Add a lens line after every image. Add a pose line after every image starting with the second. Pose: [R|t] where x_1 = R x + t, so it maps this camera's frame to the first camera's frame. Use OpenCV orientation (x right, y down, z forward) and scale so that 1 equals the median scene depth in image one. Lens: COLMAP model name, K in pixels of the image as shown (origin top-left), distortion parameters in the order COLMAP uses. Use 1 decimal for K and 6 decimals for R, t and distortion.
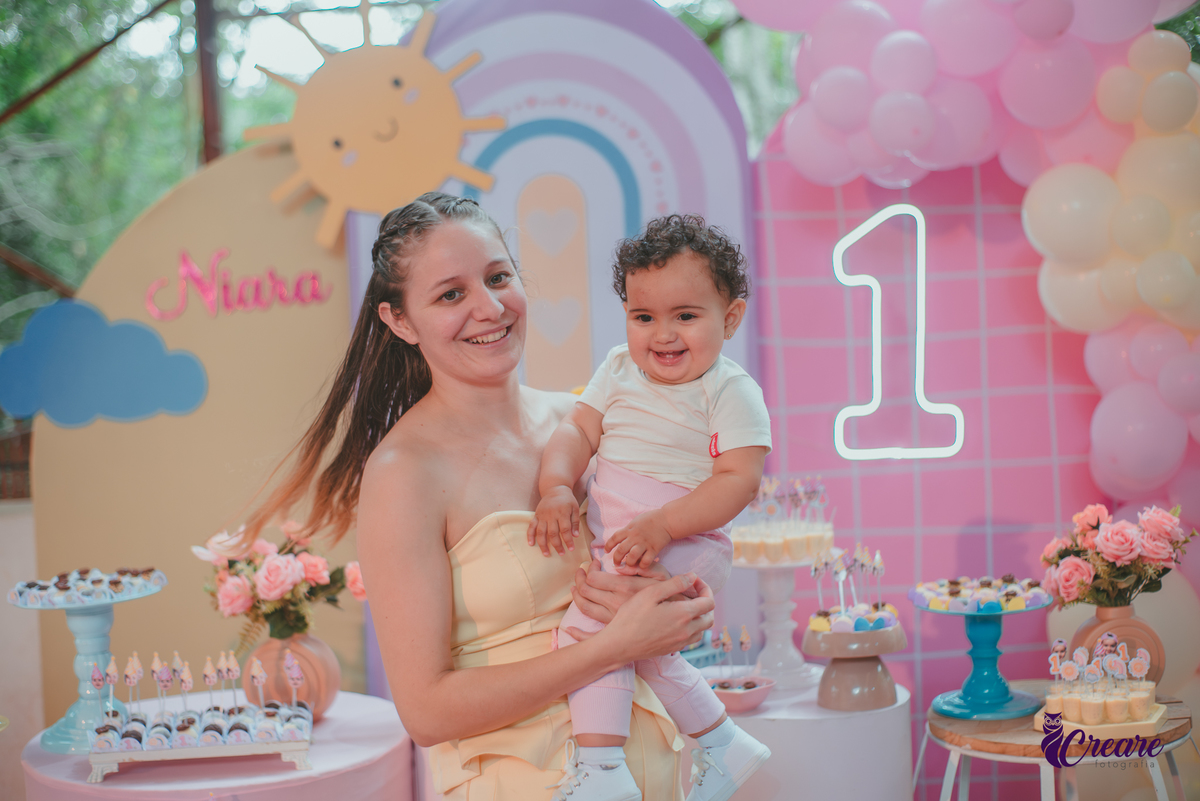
lens RADIAL K [[1716.8, 0, 600.0], [0, 1716.8, 400.5], [0, 0, 1]] dist [-0.073747, -0.047337]
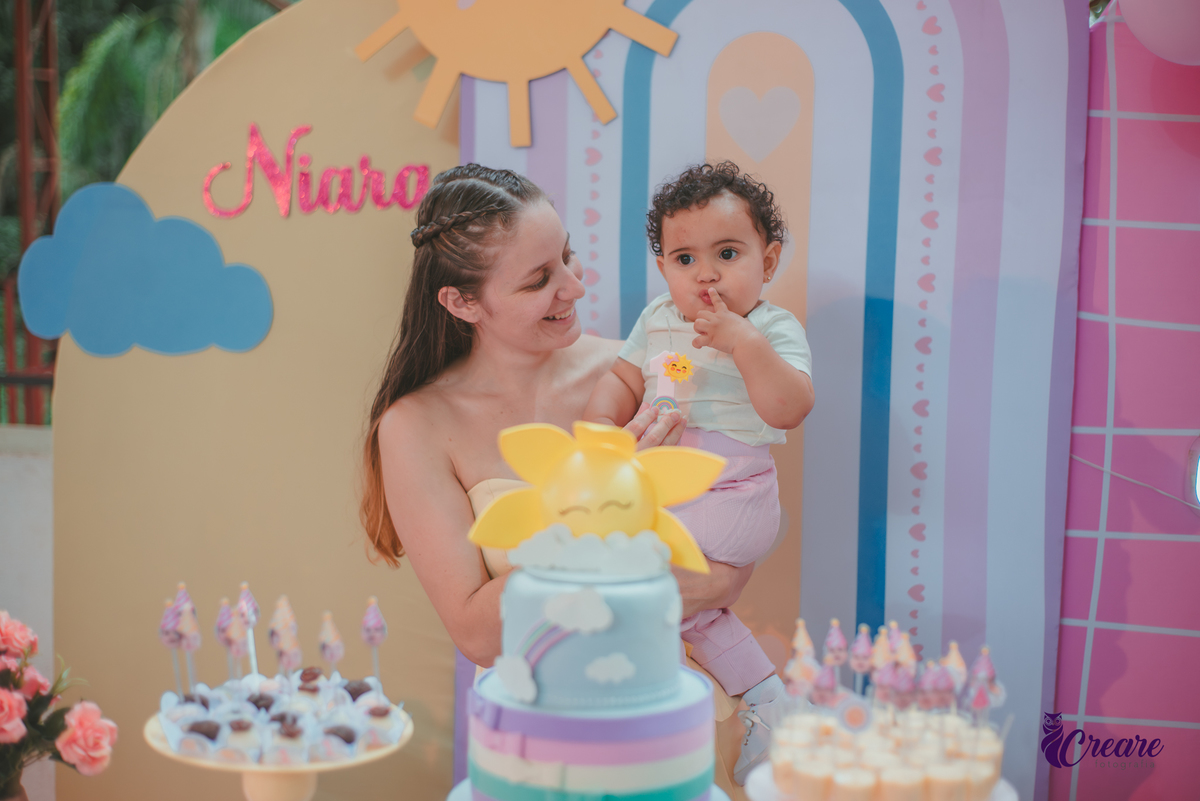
lens RADIAL K [[1683.3, 0, 600.0], [0, 1683.3, 400.5], [0, 0, 1]] dist [-0.054066, -0.049096]
pose [[0.949661, 0.098399, -0.297426, 0.161660], [-0.077418, 0.993658, 0.081545, -0.058360], [0.303564, -0.054414, 0.951256, 0.529110]]
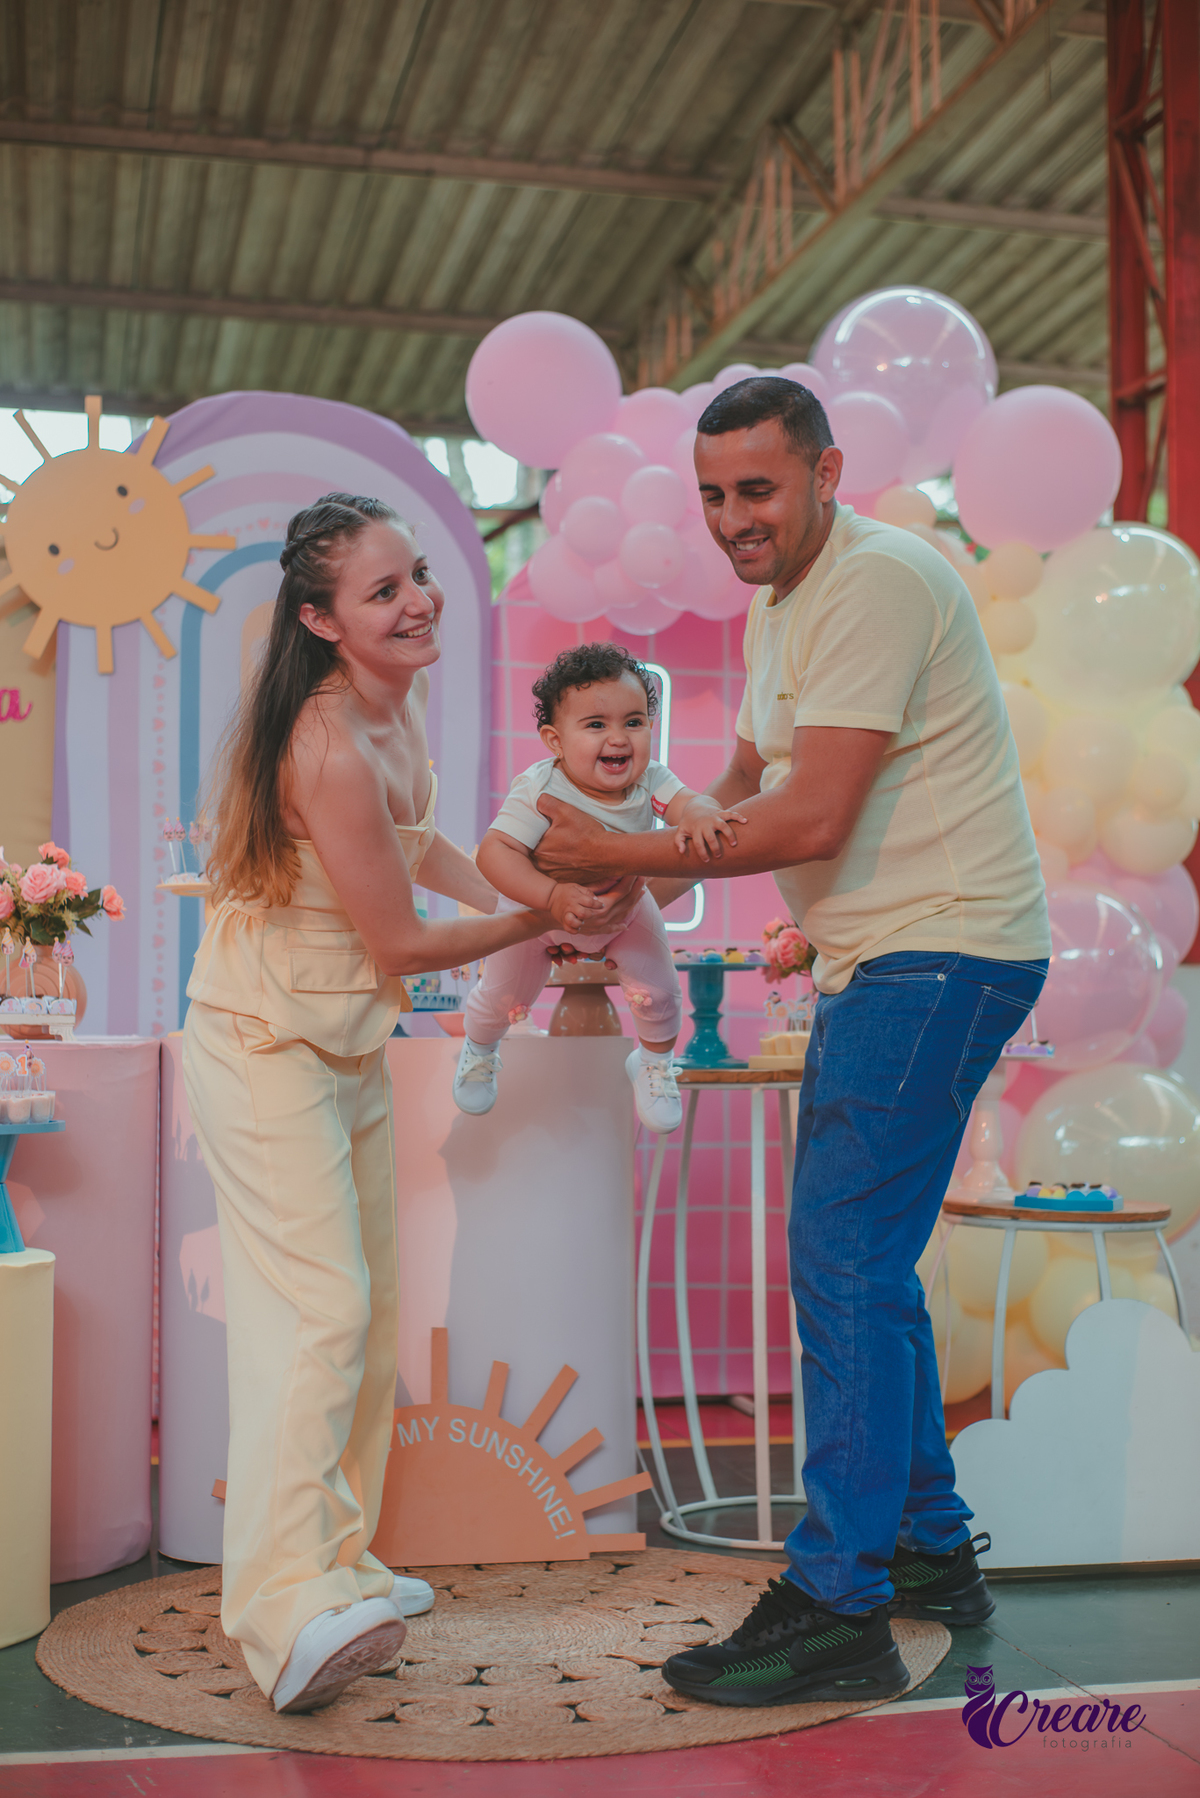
lens RADIAL K [[2572.4, 0, 600.0], [0, 2572.4, 899.0], [0, 0, 1]] dist [-0.073747, -0.047337]
pose [[0.986839, 0.057456, 0.151156, -0.083168], [-0.039937, 0.992389, -0.116484, 0.265237], [-0.156698, 0.108915, 0.981623, -0.554135]]
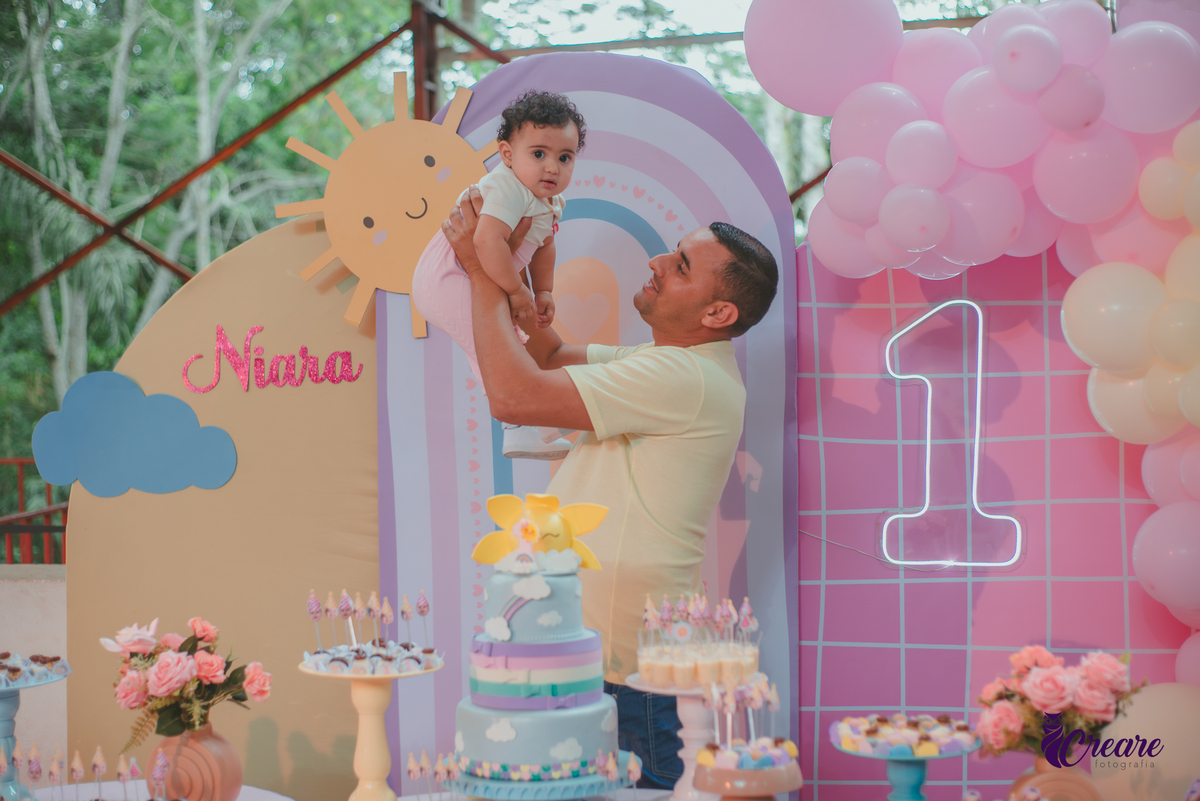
lens RADIAL K [[1822.6, 0, 600.0], [0, 1822.6, 400.5], [0, 0, 1]] dist [-0.075382, -0.036400]
pose [[0.985108, 0.034394, -0.168463, 0.220824], [-0.038834, 0.998978, -0.023127, -0.039862], [0.167495, 0.029324, 0.985437, -0.009306]]
